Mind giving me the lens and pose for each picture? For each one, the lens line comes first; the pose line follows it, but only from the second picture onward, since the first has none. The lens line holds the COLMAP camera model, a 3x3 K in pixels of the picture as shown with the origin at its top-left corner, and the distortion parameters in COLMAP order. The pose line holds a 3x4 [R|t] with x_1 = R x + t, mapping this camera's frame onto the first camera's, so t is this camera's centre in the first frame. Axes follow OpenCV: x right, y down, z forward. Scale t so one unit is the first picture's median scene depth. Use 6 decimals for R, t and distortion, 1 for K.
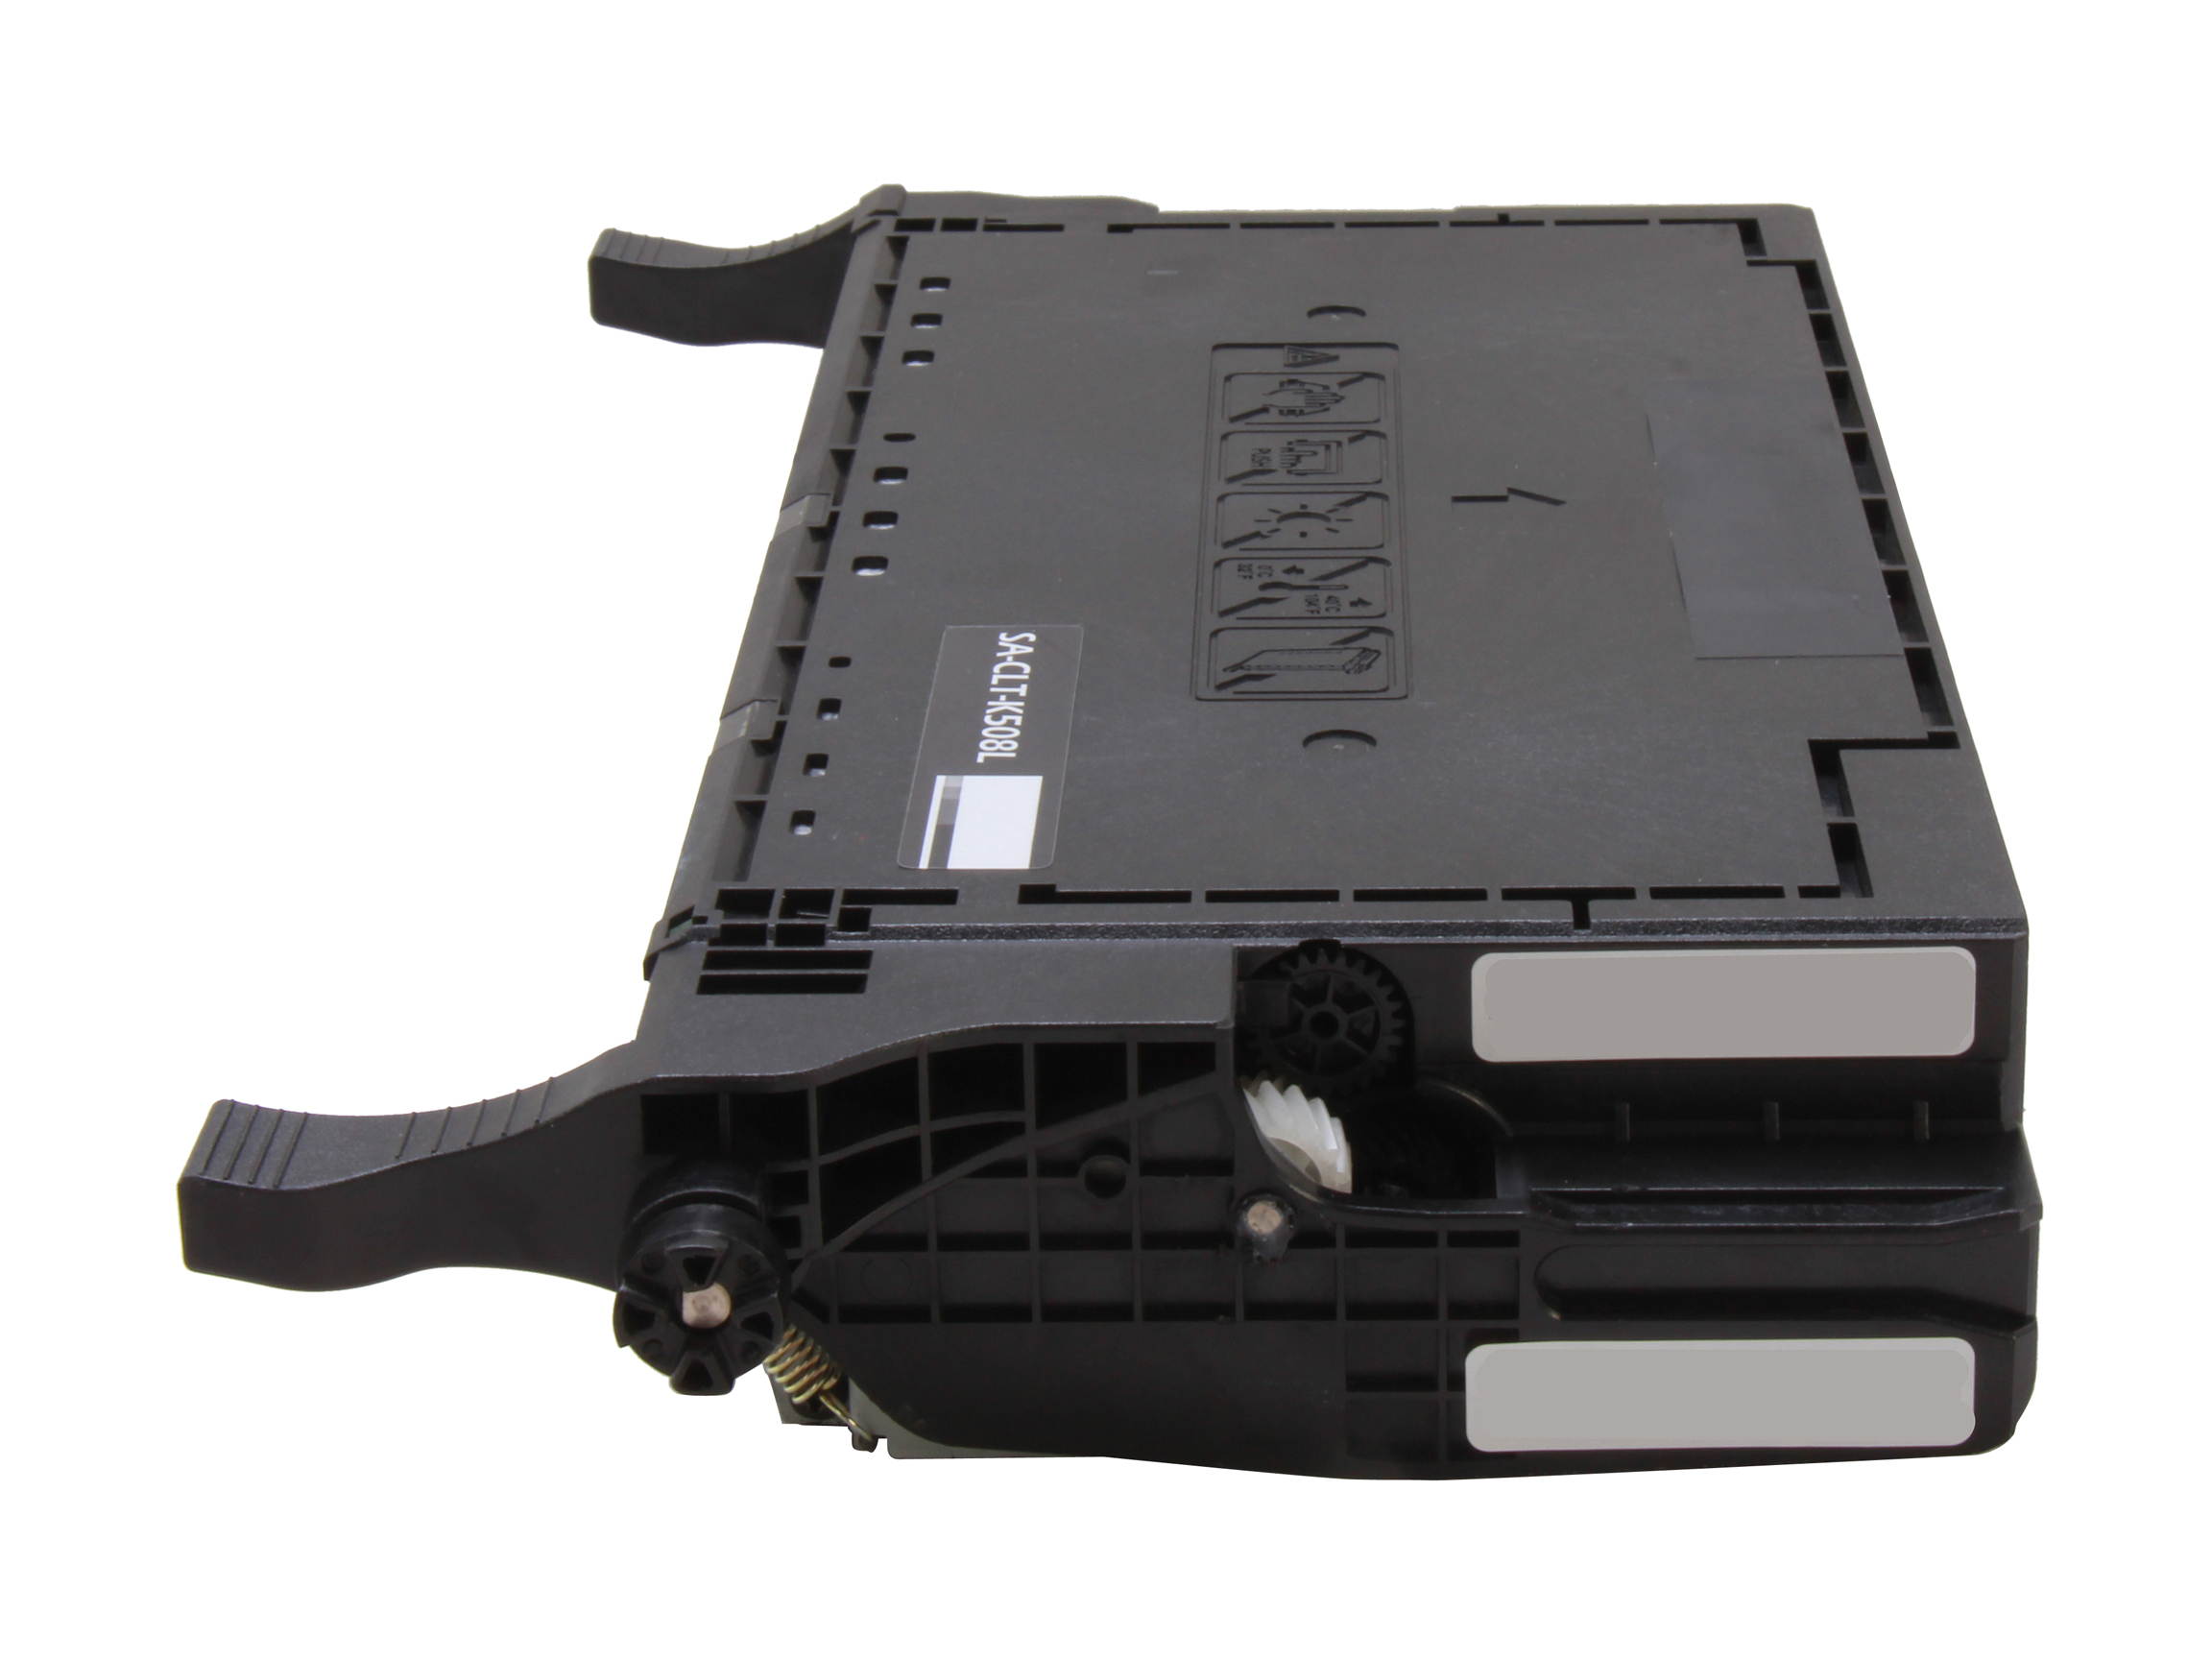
lens RADIAL K [[5121.8, 0, 1106.0], [0, 5121.8, 829.5], [0, 0, 1]] dist [-0.003219, 0.210110]
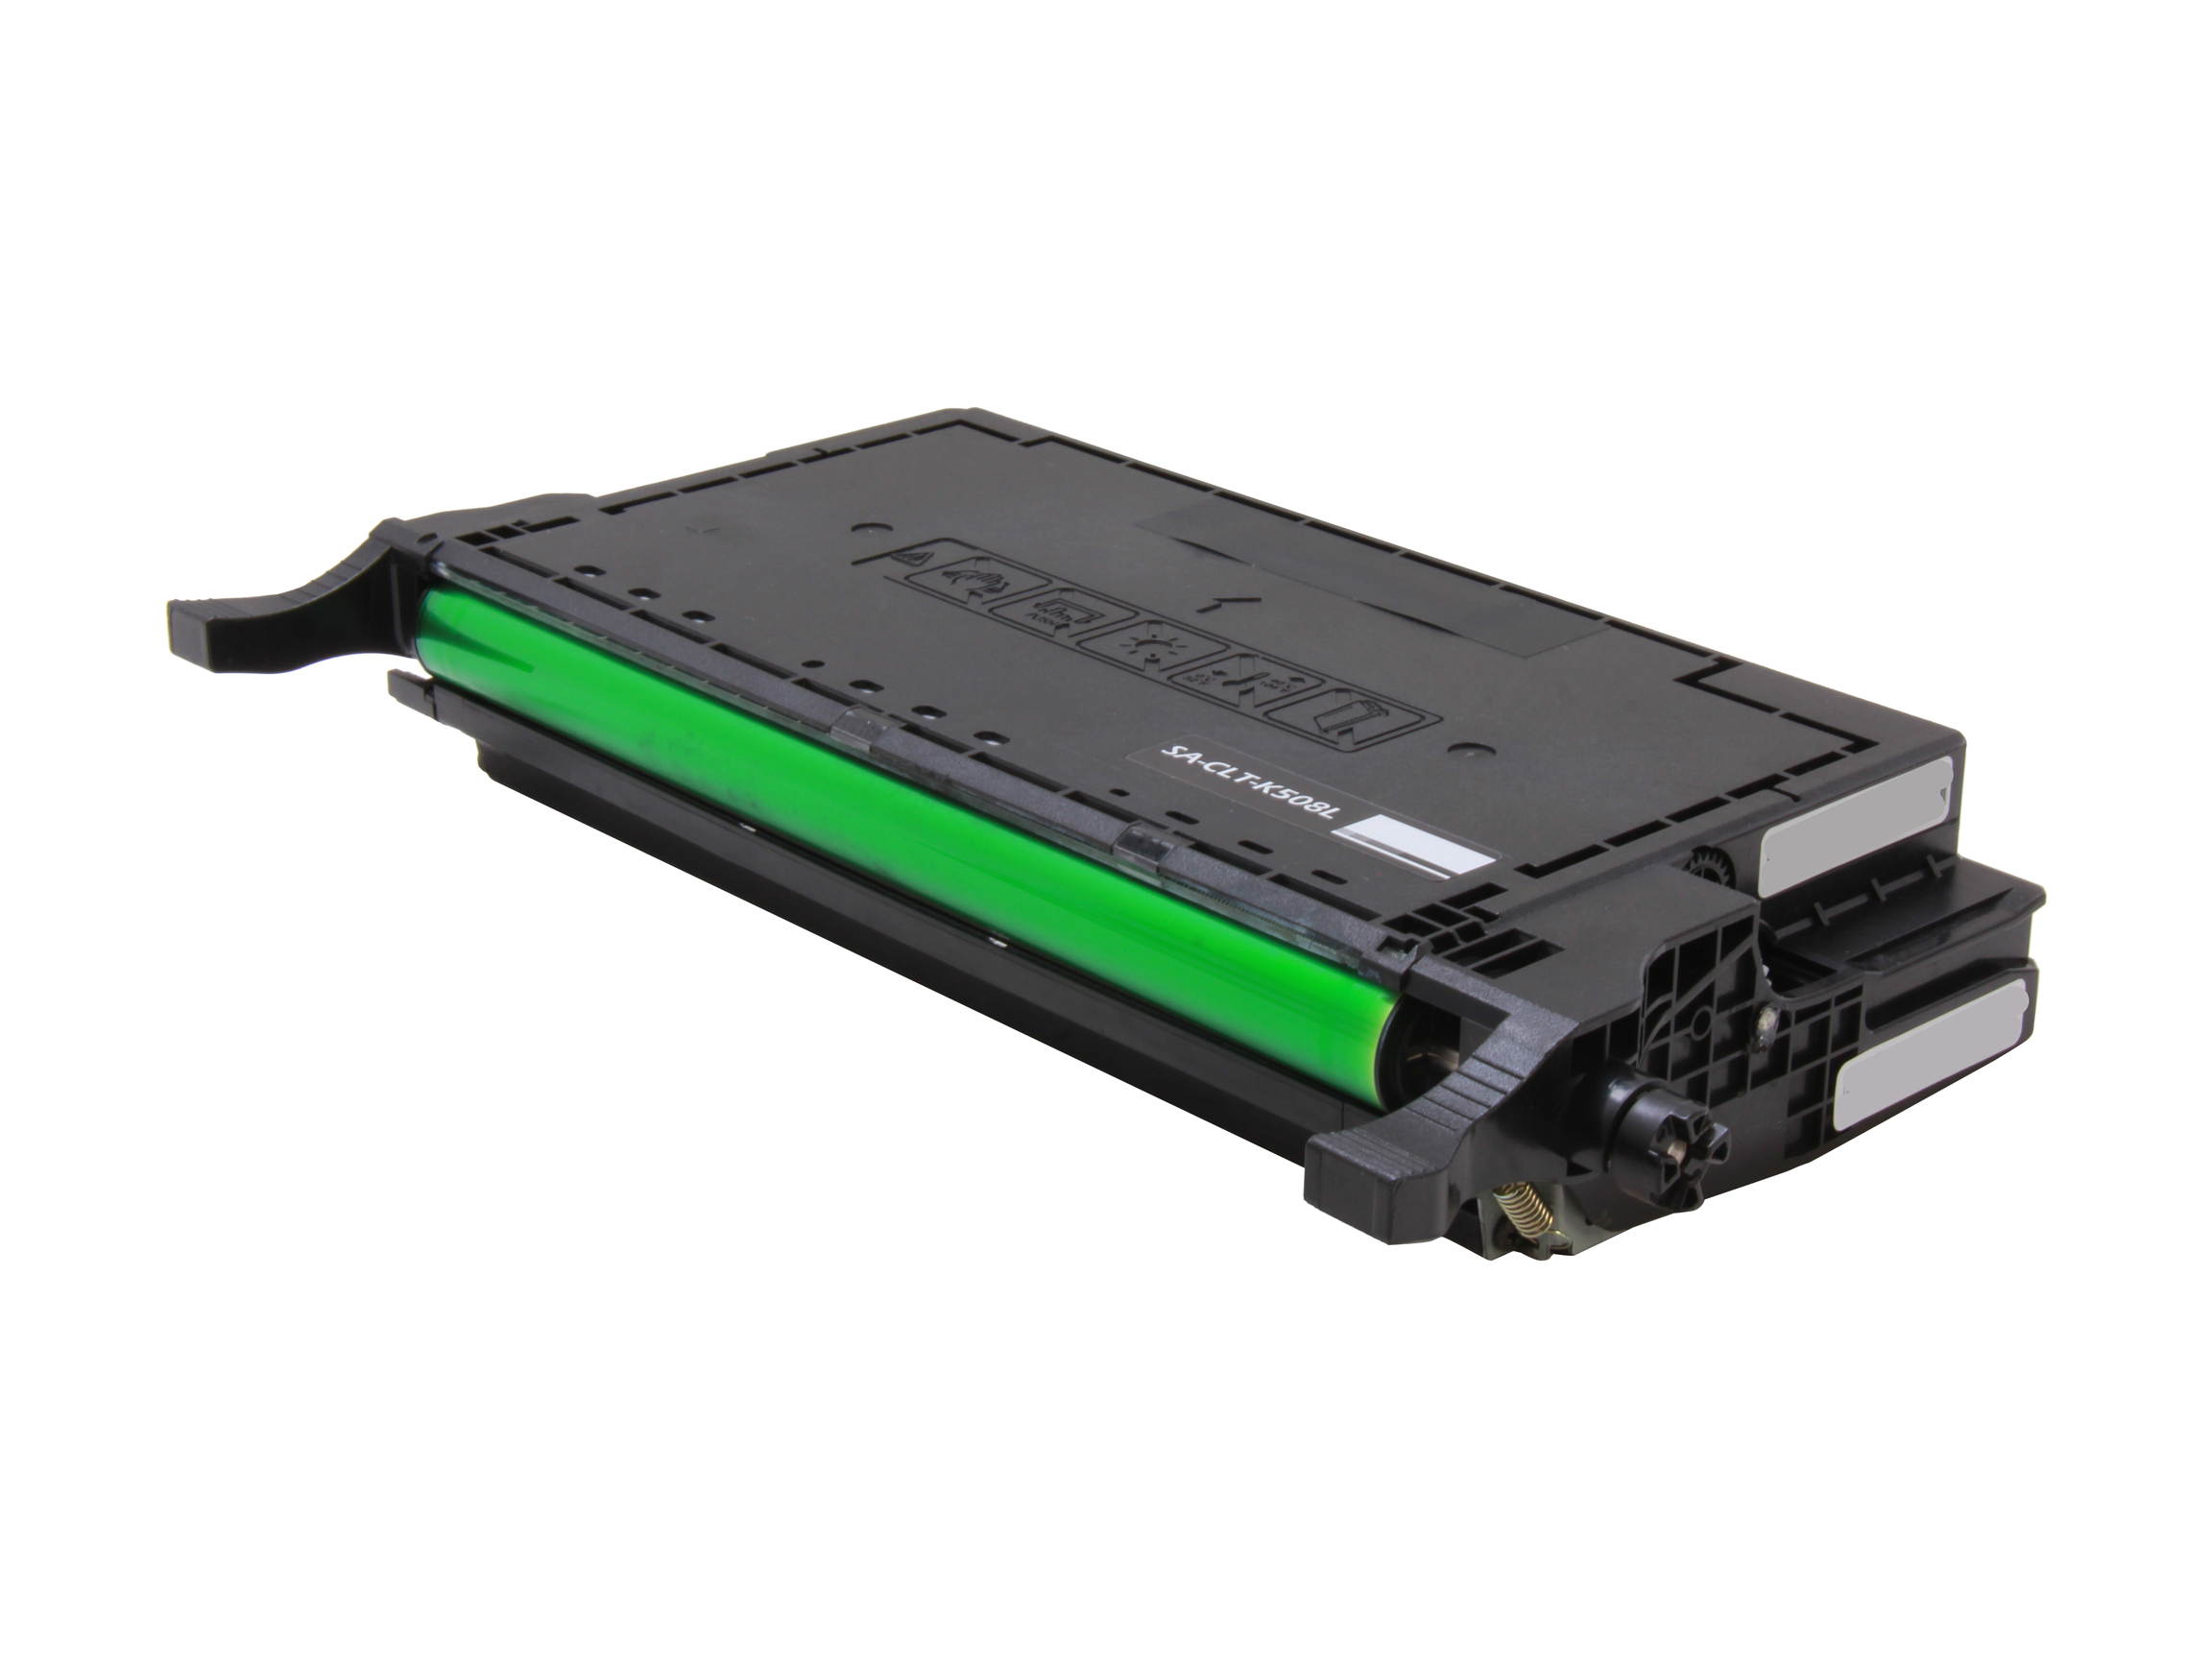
lens RADIAL K [[4082.3, 0, 1106.0], [0, 4082.3, 829.5], [0, 0, 1]] dist [-0.059262, -0.056324]
pose [[0.693788, -0.238087, 0.679685, -0.806874], [0.252211, 0.964330, 0.080351, -0.112305], [-0.674572, 0.115678, 0.729089, 0.190767]]
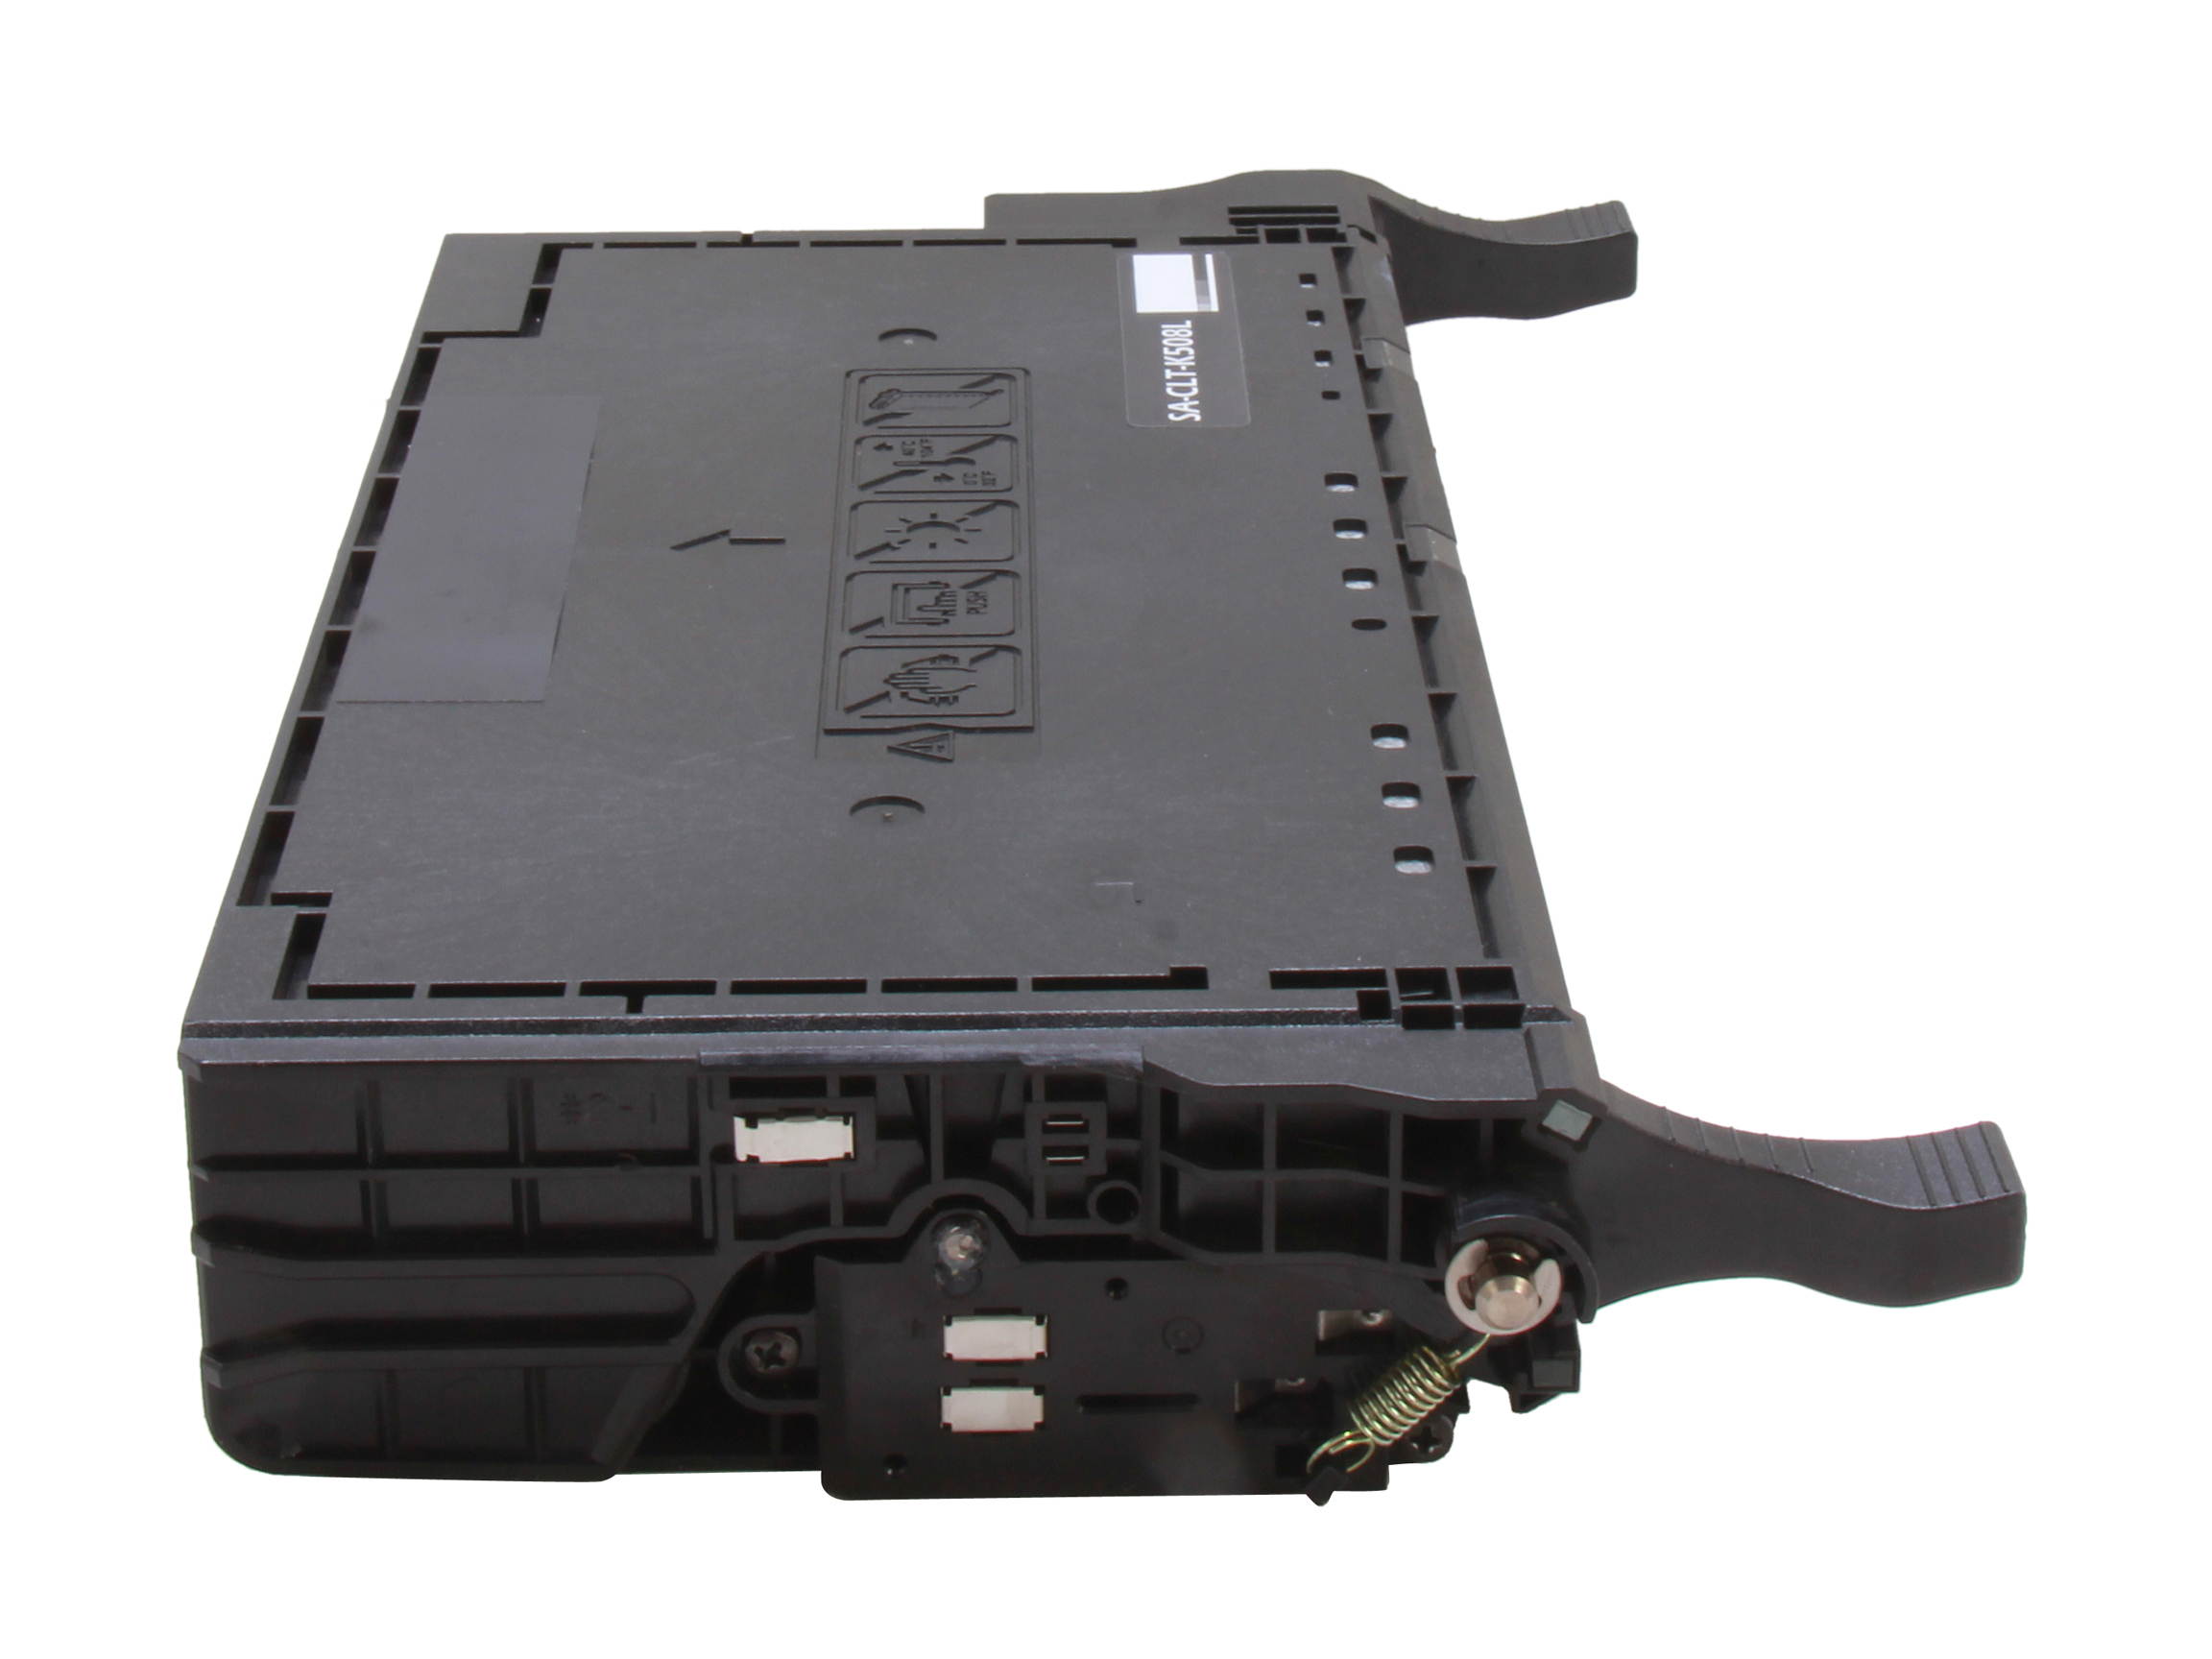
lens RADIAL K [[4486.6, 0, 1106.0], [0, 4486.6, 829.5], [0, 0, 1]] dist [0.016369, 0.053554]
pose [[-0.997704, 0.048032, -0.047738, 0.052727], [-0.005311, 0.647261, 0.762250, -0.744602], [0.067512, 0.760754, -0.645520, 1.721116]]
